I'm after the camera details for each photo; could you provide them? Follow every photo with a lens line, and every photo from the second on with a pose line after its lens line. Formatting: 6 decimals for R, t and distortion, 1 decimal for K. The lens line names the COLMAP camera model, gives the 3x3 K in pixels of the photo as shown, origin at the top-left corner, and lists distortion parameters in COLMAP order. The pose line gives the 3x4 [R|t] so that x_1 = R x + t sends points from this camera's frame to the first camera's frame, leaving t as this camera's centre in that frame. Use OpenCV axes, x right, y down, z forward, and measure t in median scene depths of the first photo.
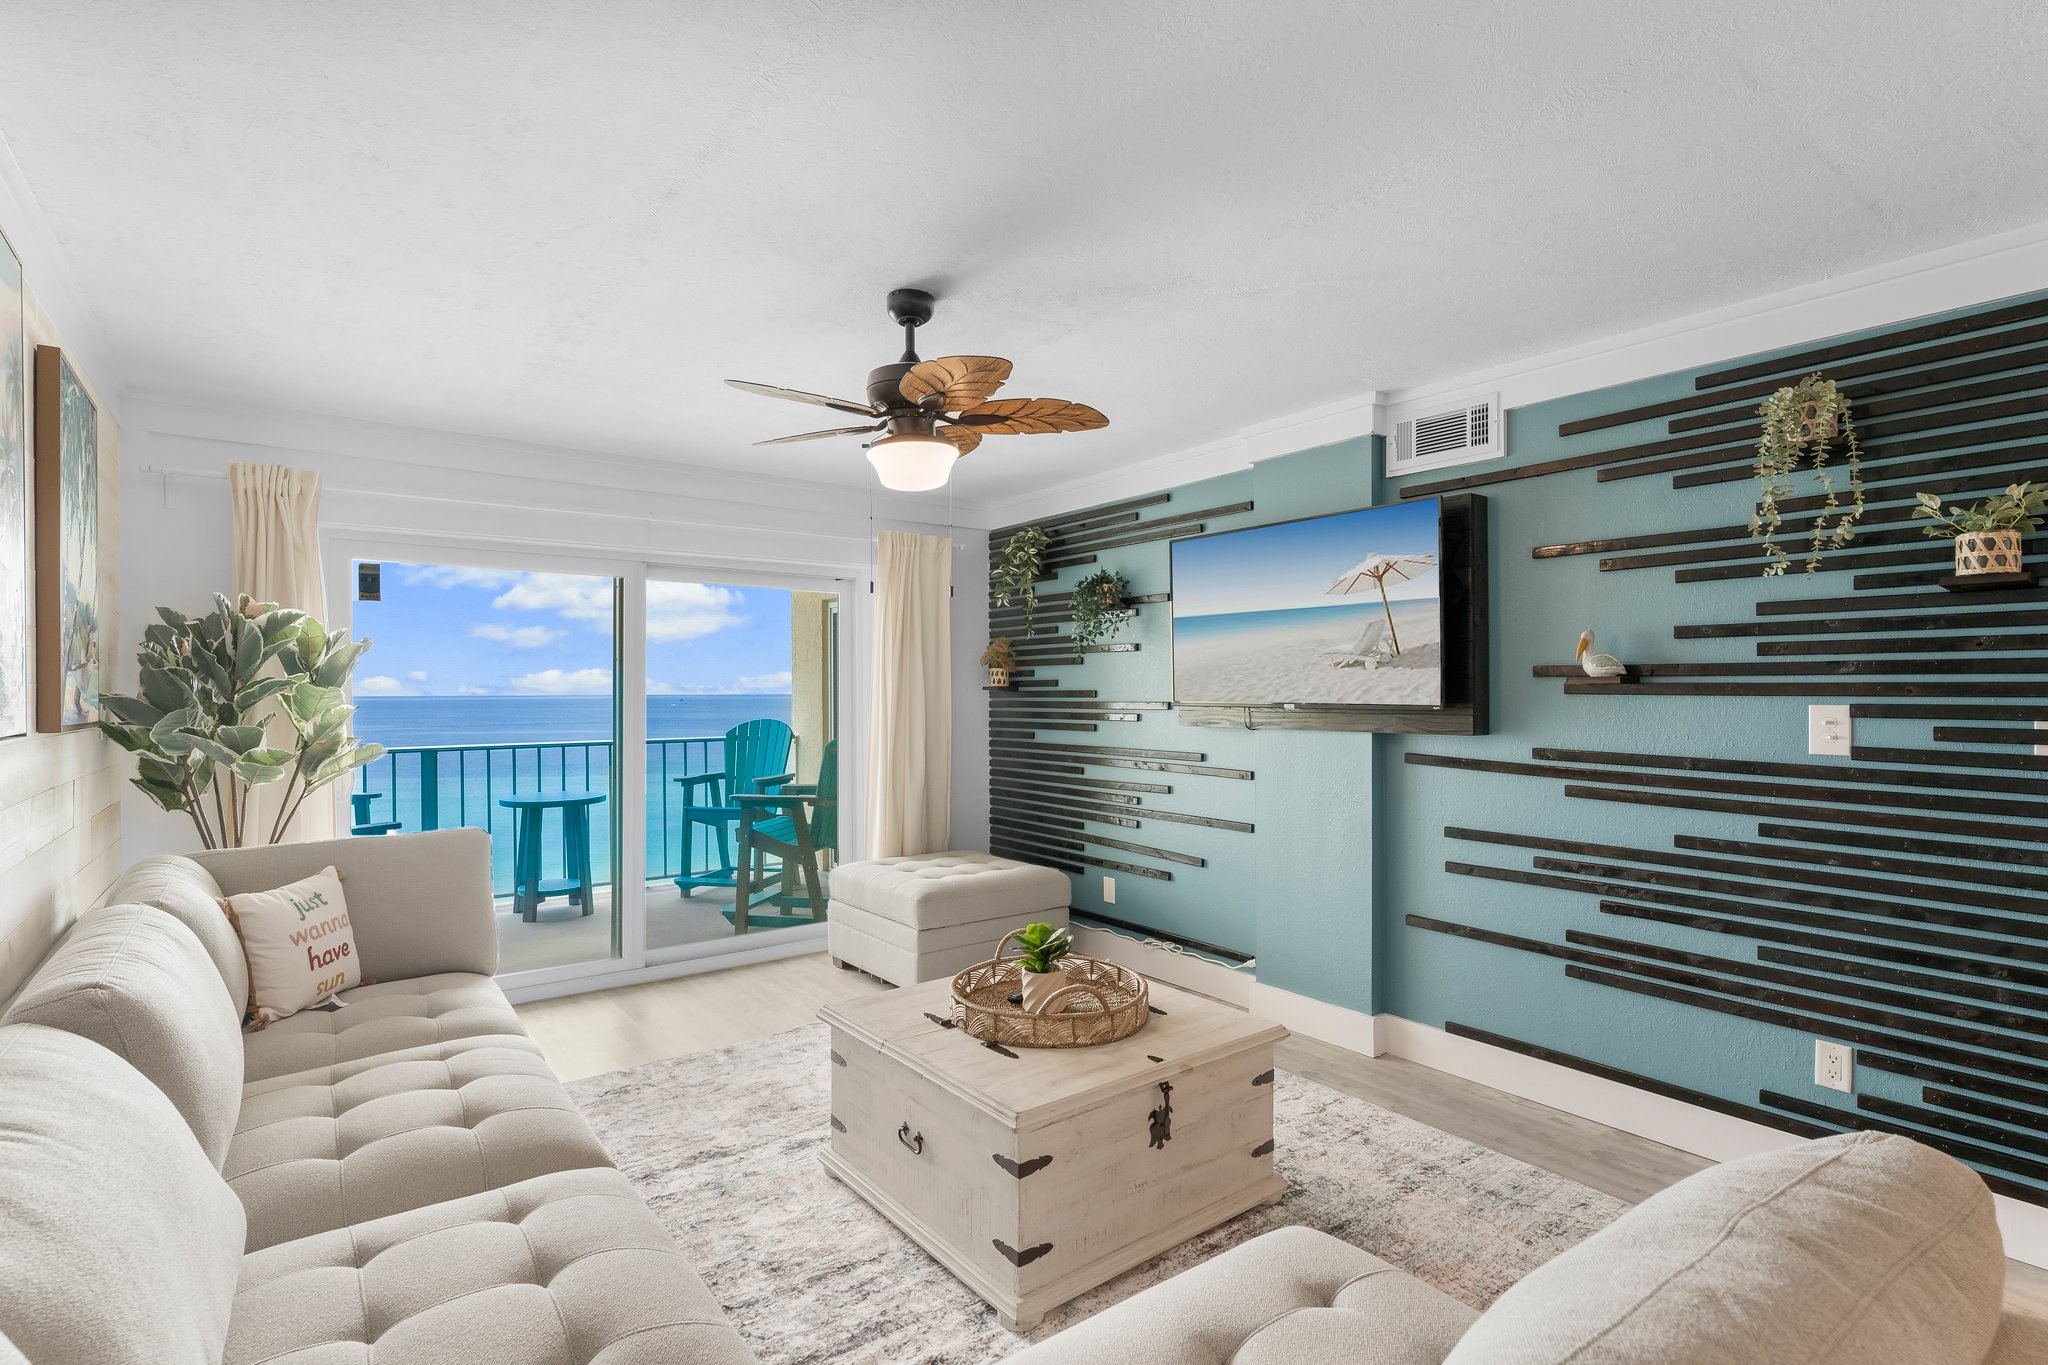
lens RADIAL K [[973.3, 0, 1024.0], [0, 973.3, 682.5], [0, 0, 1]] dist [-0.015172, 0.015742]
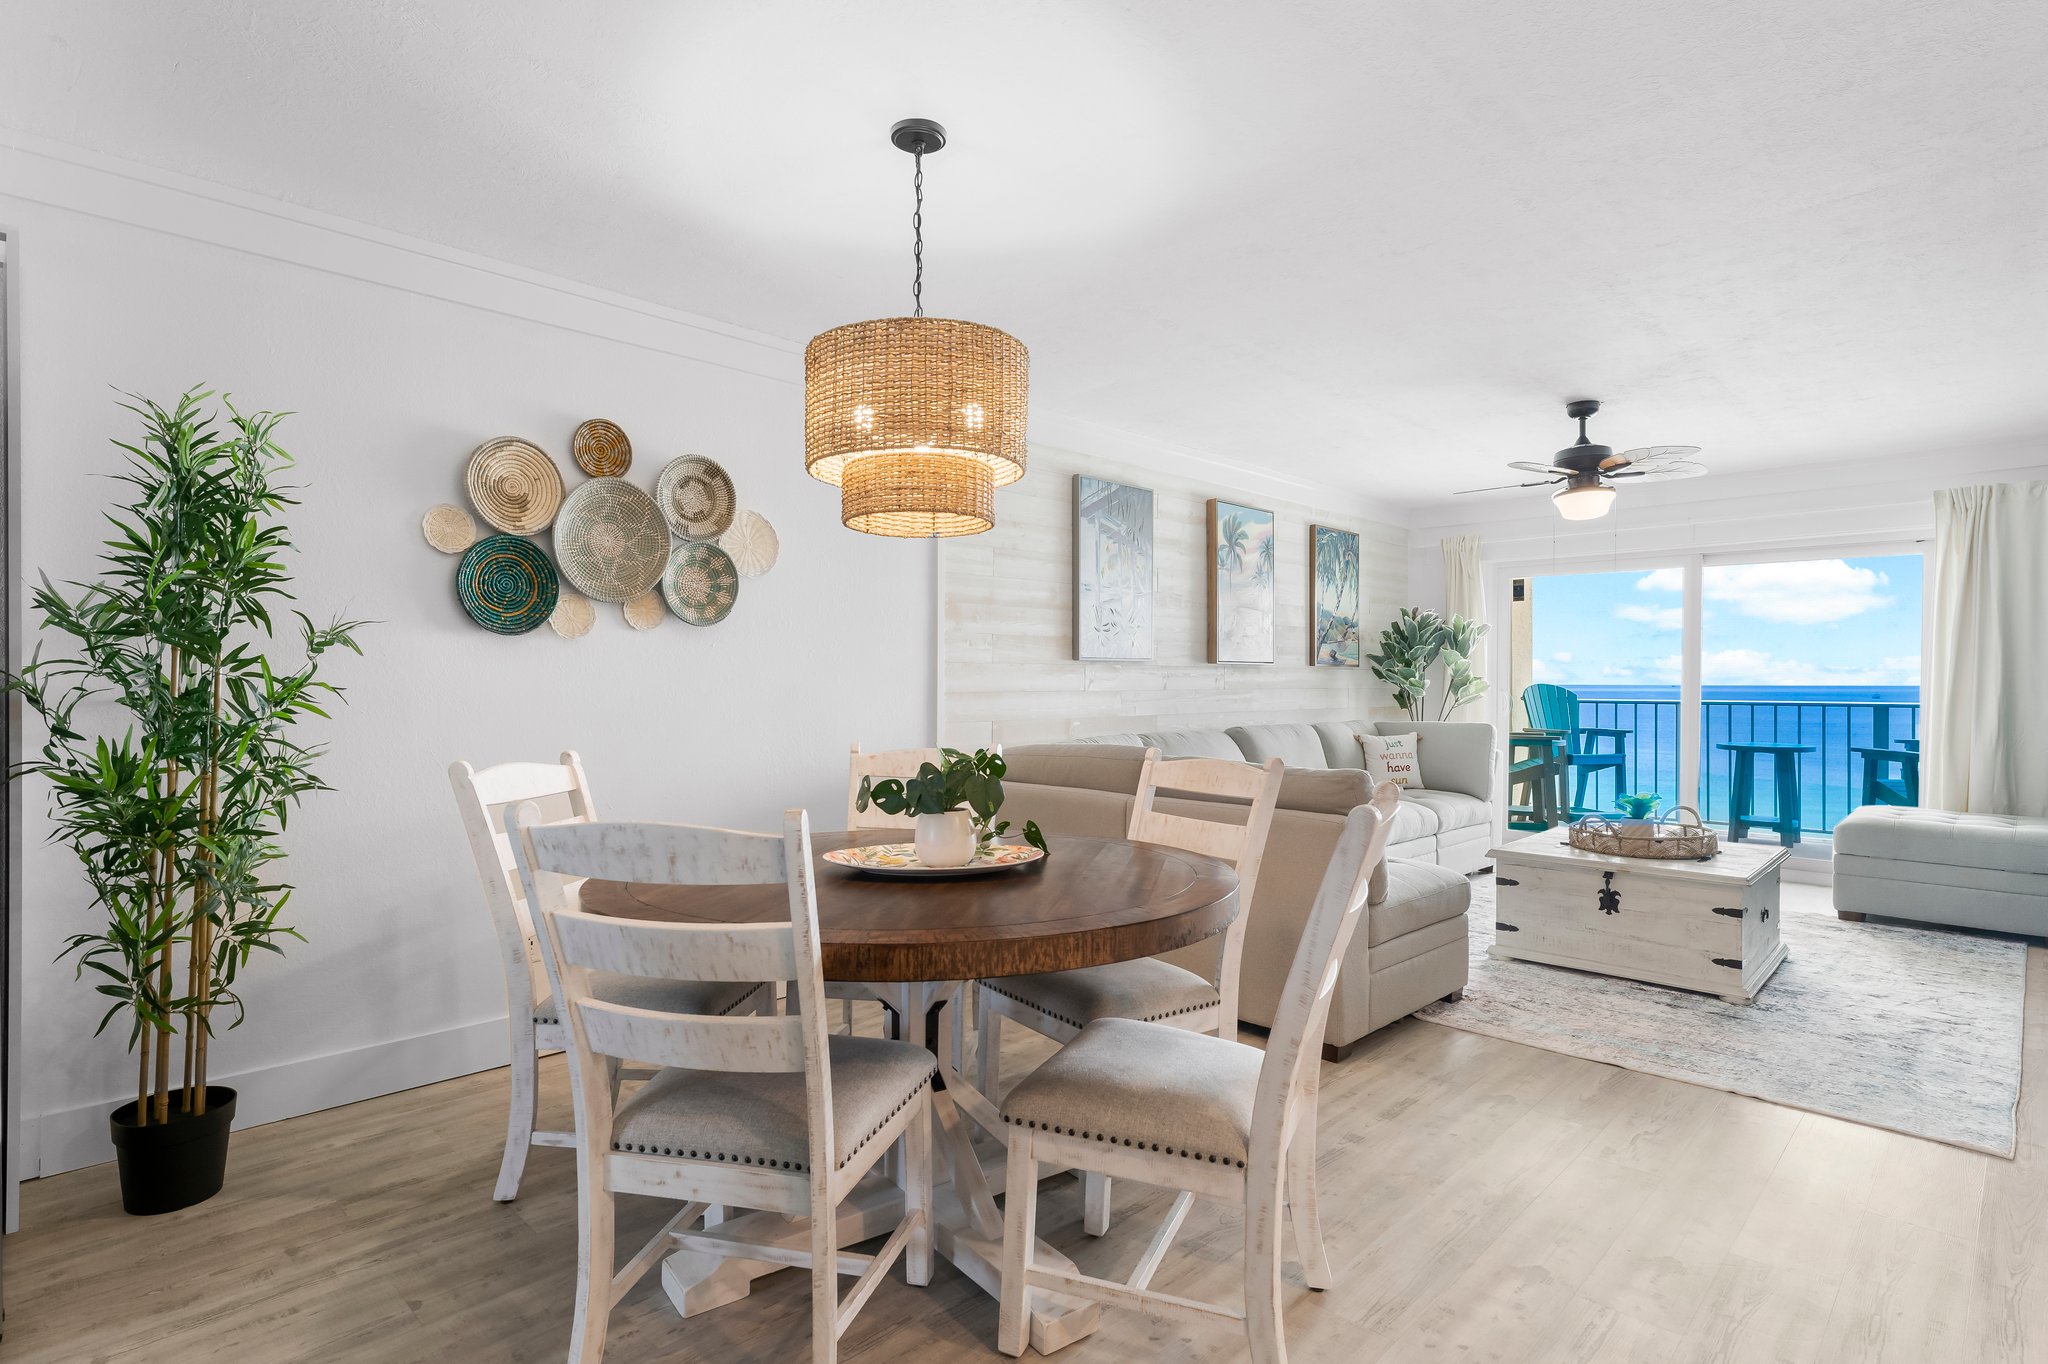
lens RADIAL K [[1037.4, 0, 1015.7], [0, 1037.4, 687.7], [0, 0, 1]] dist [-0.000651, -0.000024]
pose [[0.138052, 0.009981, -0.990375, 1.490176], [0.008798, 0.999897, 0.011303, 0.059308], [0.990386, -0.010274, 0.137950, -0.197031]]
